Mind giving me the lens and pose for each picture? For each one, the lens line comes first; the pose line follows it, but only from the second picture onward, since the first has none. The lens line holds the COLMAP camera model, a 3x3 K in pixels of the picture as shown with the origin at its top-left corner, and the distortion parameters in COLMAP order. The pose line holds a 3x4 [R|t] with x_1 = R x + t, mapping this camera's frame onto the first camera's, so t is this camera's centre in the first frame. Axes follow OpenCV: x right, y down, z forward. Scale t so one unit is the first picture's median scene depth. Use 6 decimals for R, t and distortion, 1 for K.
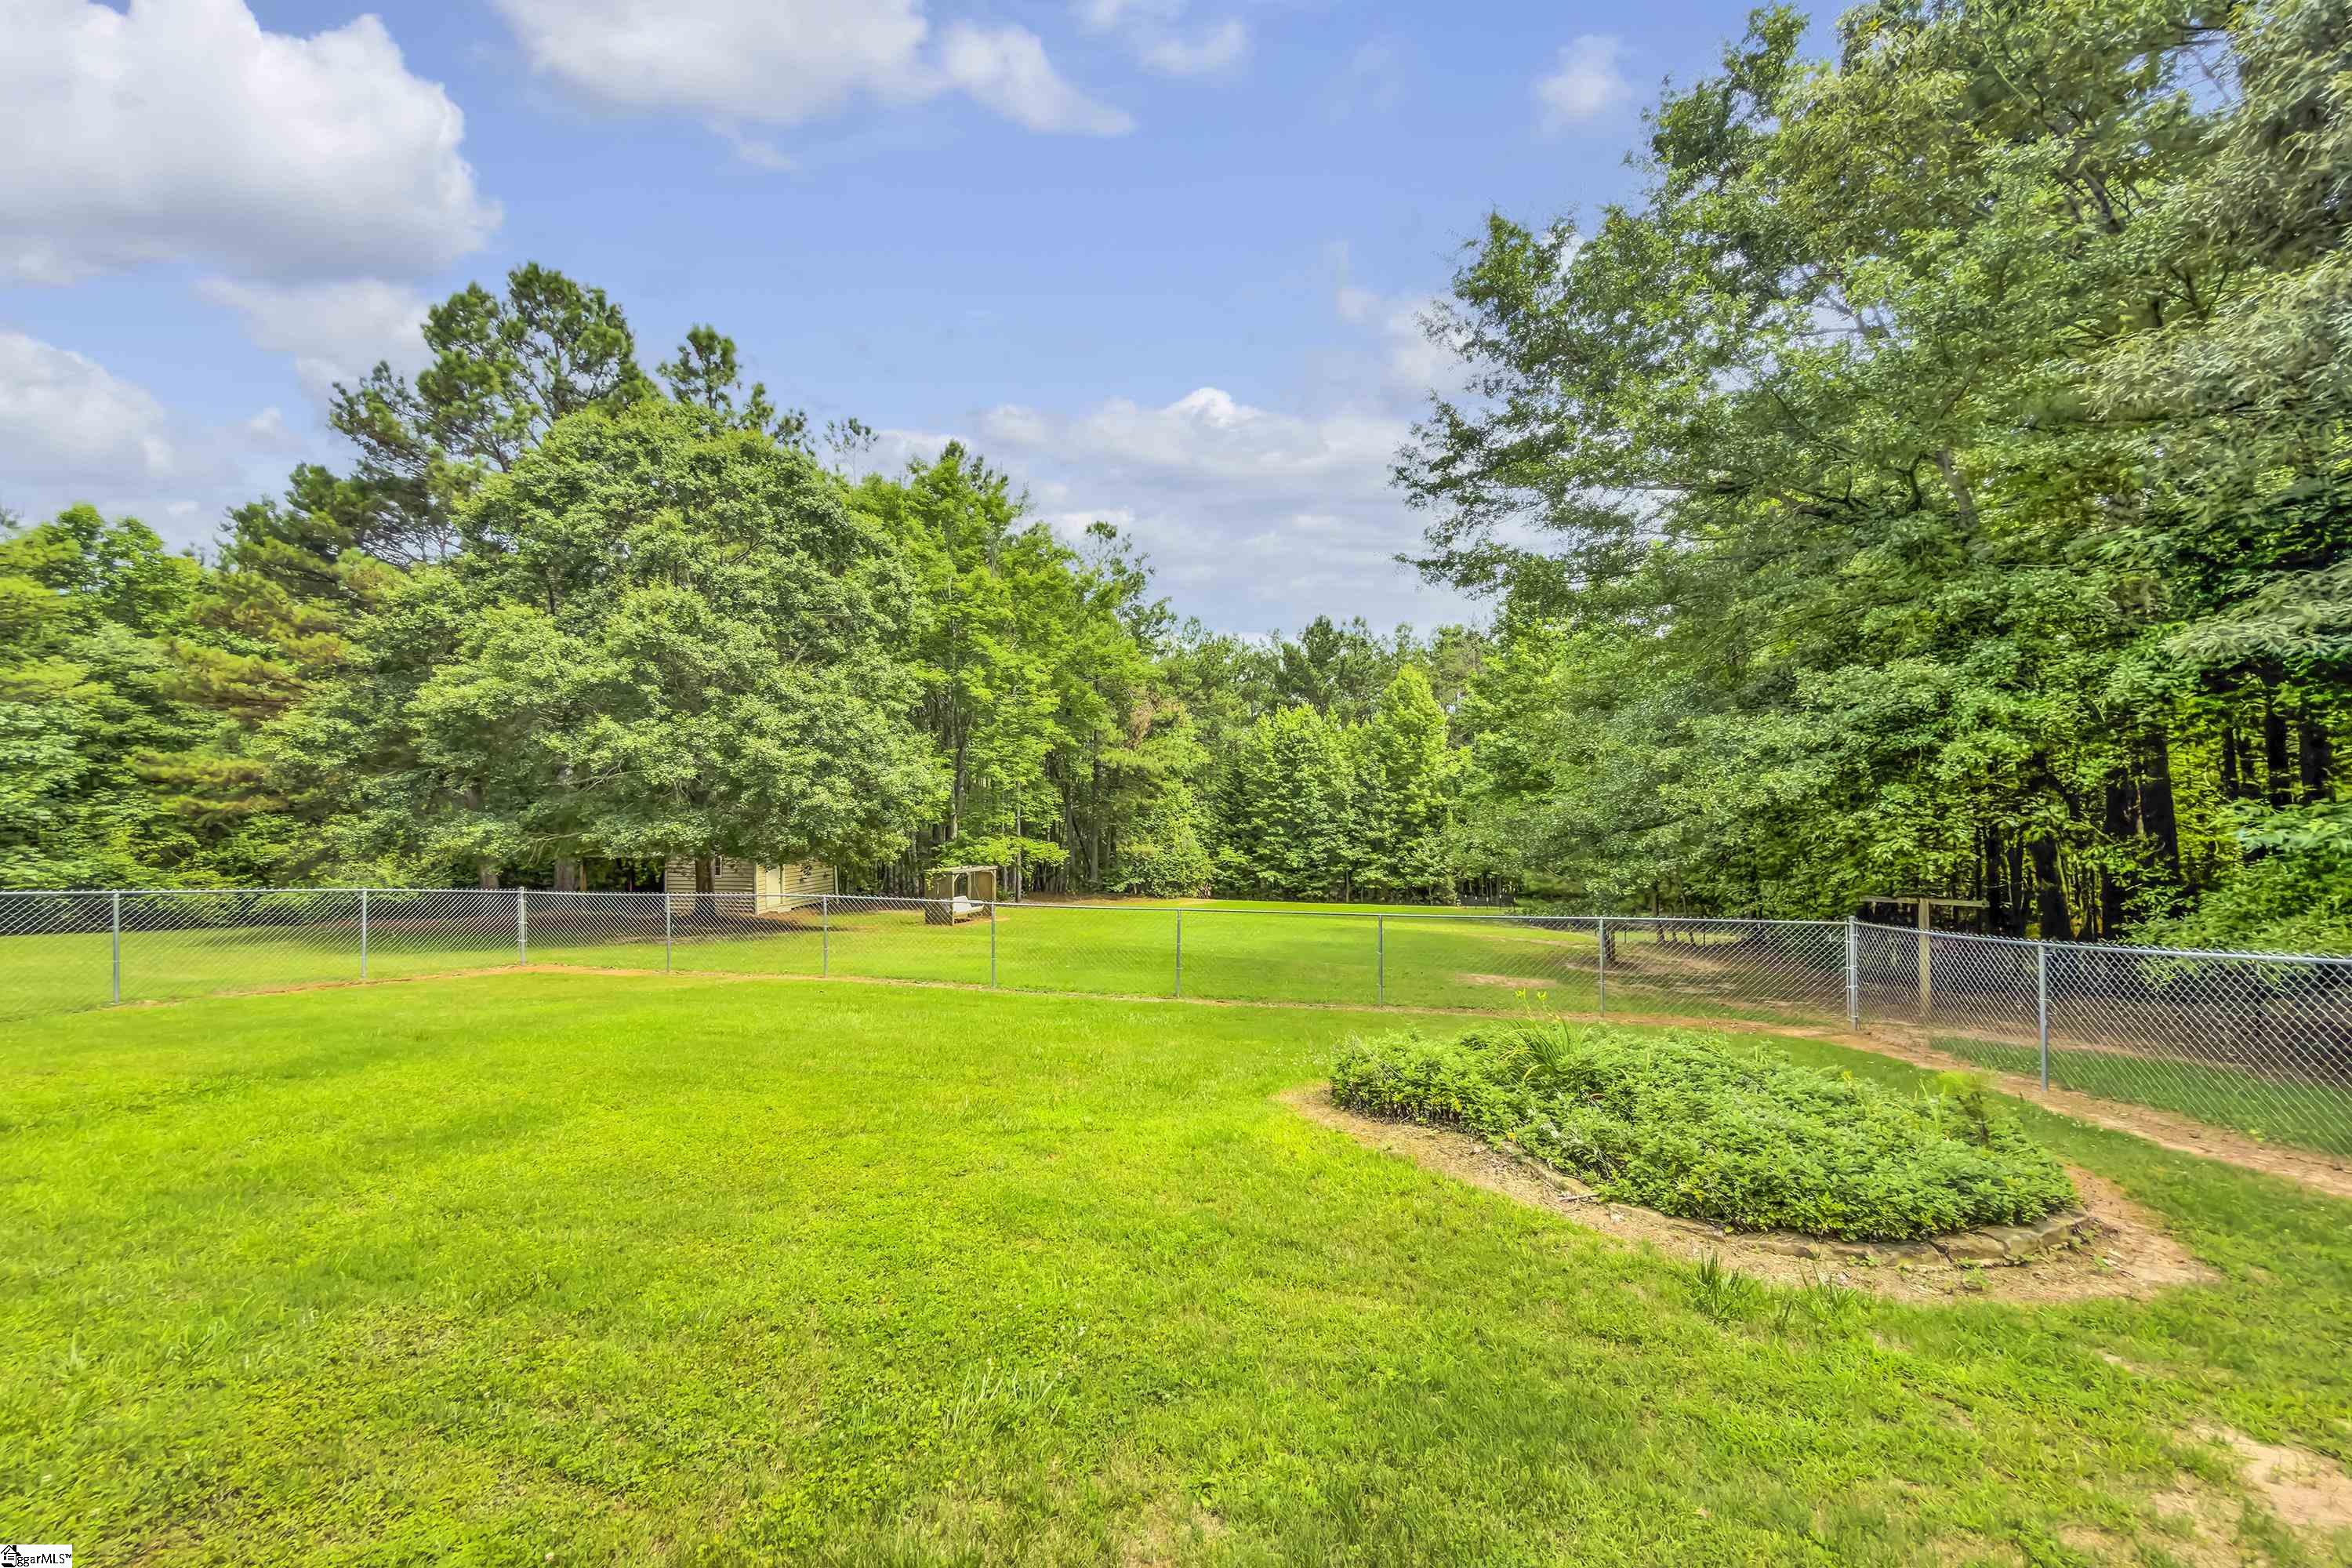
lens RADIAL K [[957.6, 0, 1167.0], [0, 957.6, 769.5], [0, 0, 1]] dist [0.000059, -0.000123]
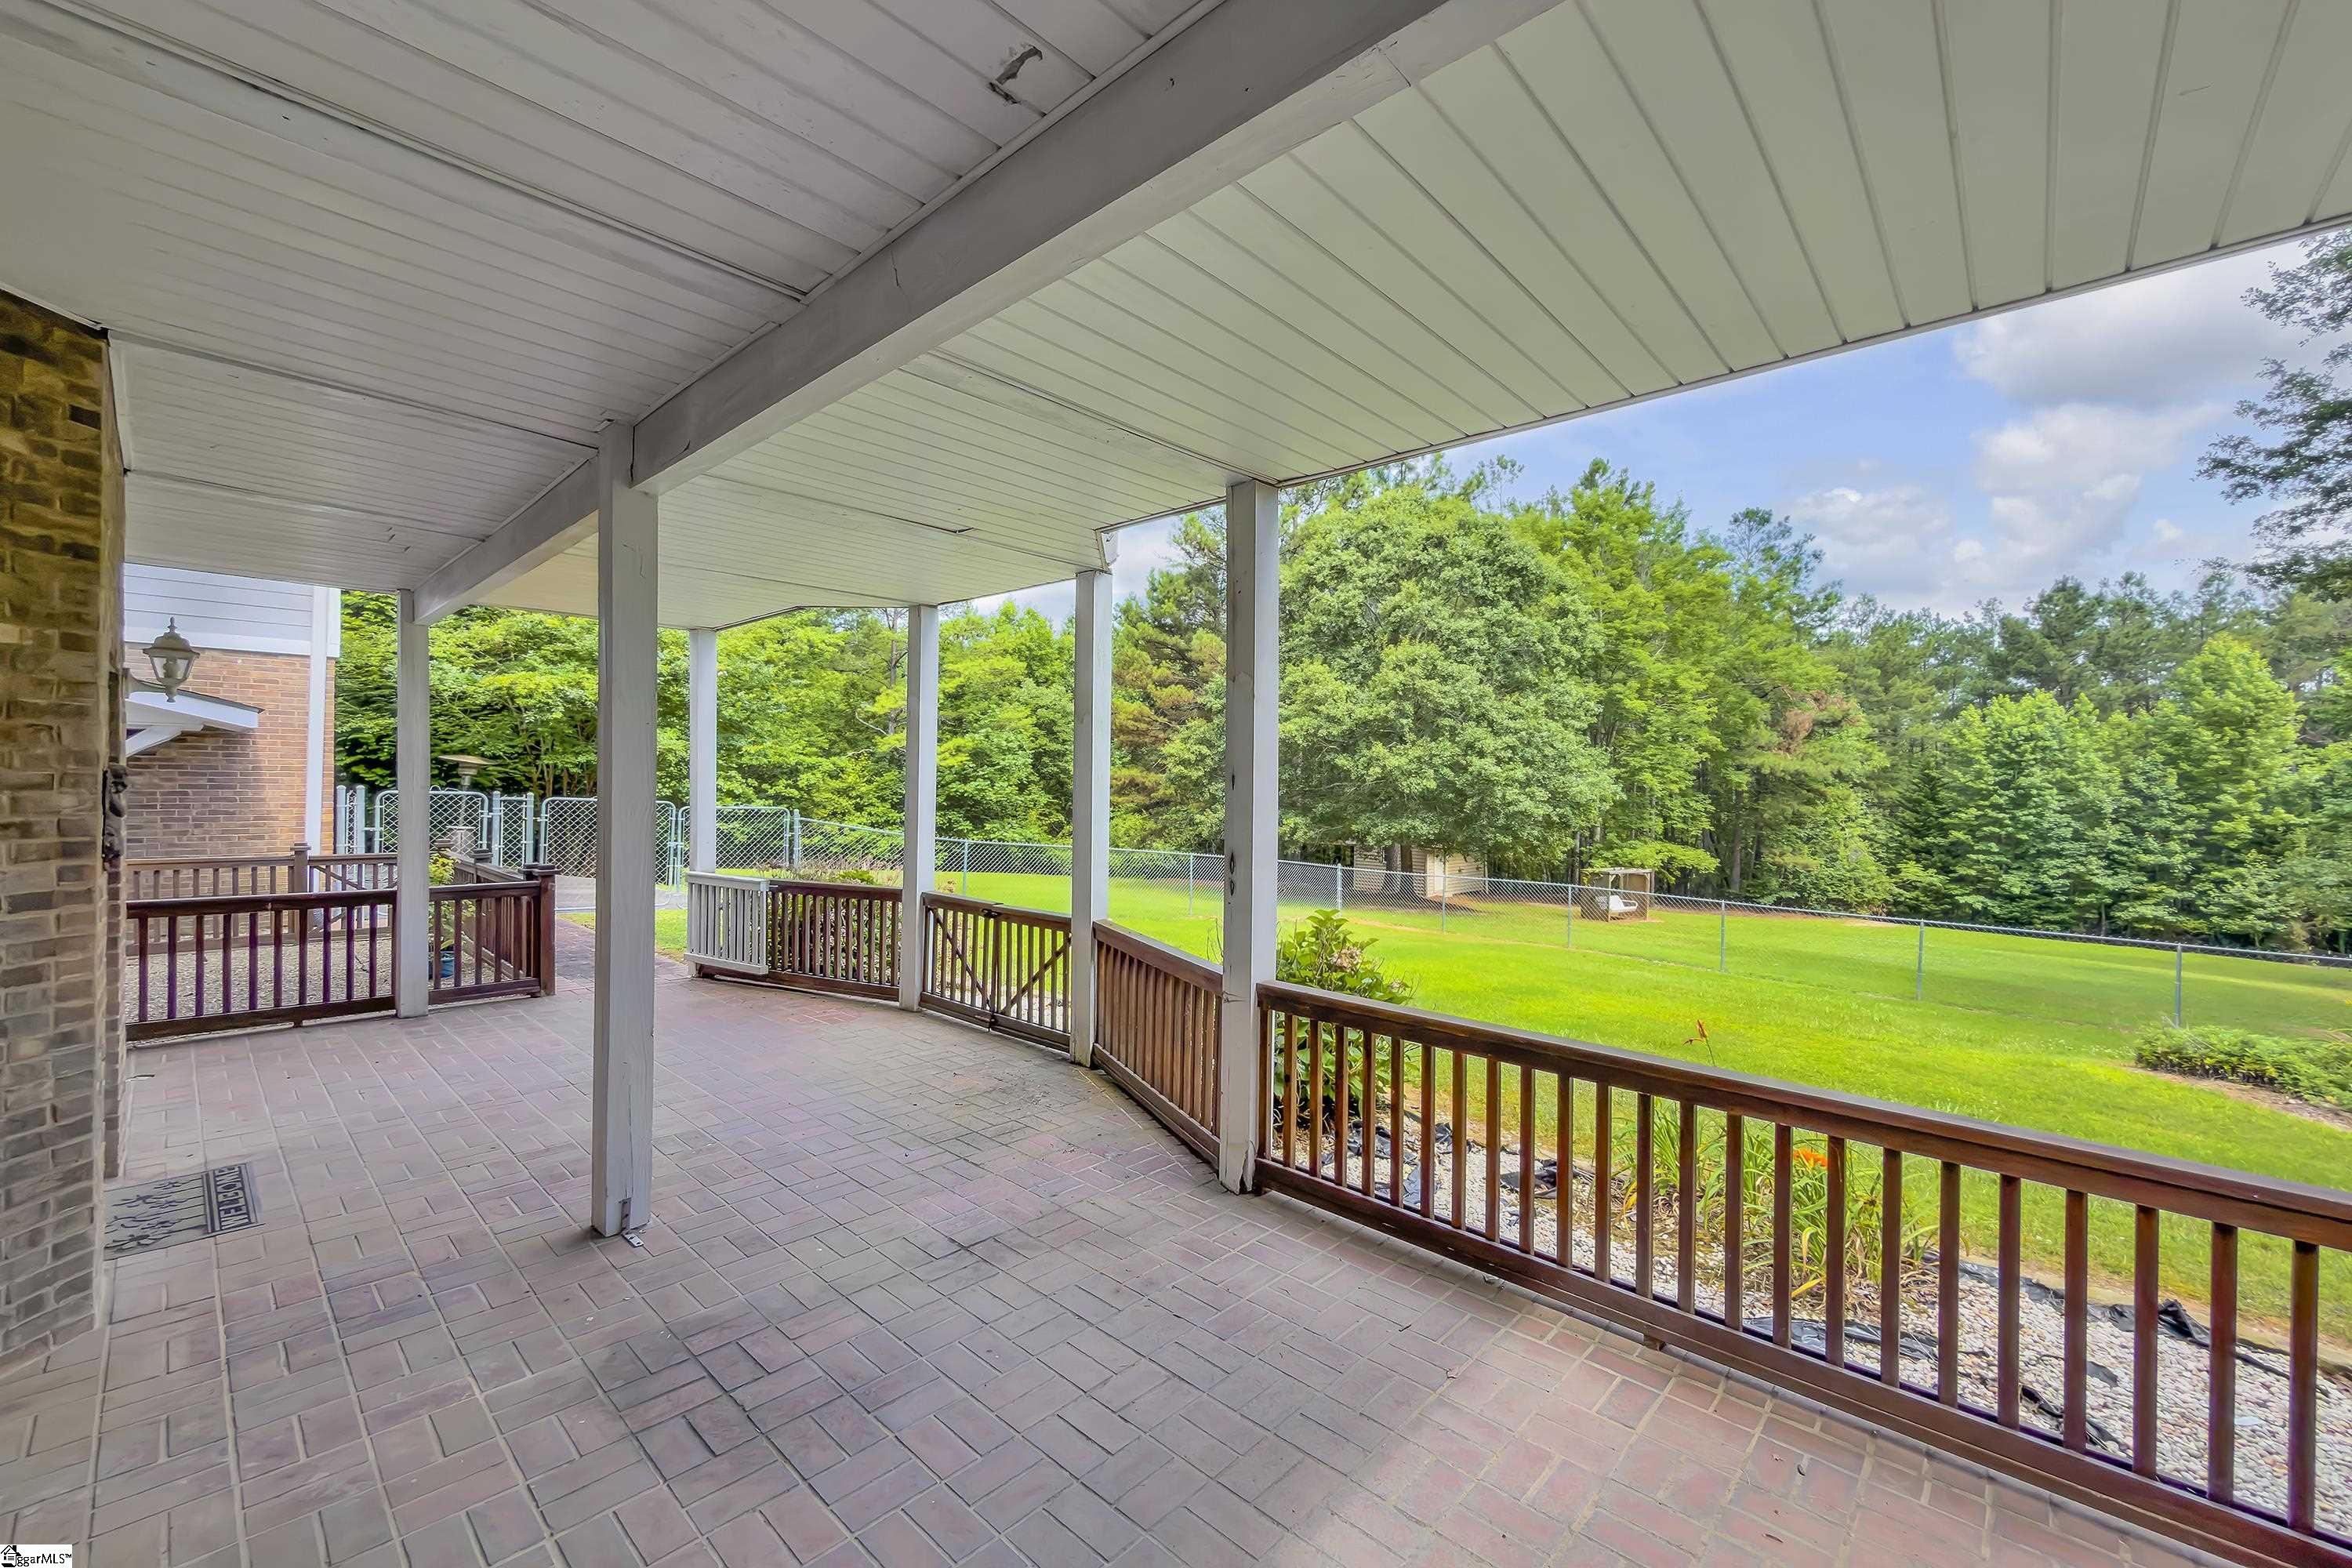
lens RADIAL K [[943.8, 0, 1171.6], [0, 943.8, 786.0], [0, 0, 1]] dist [-0.001066, -0.000740]
pose [[0.830175, 0.015592, -0.557285, -0.034654], [-0.003502, 0.999735, 0.022754, -0.010819], [0.557492, -0.016939, 0.830010, -0.131343]]
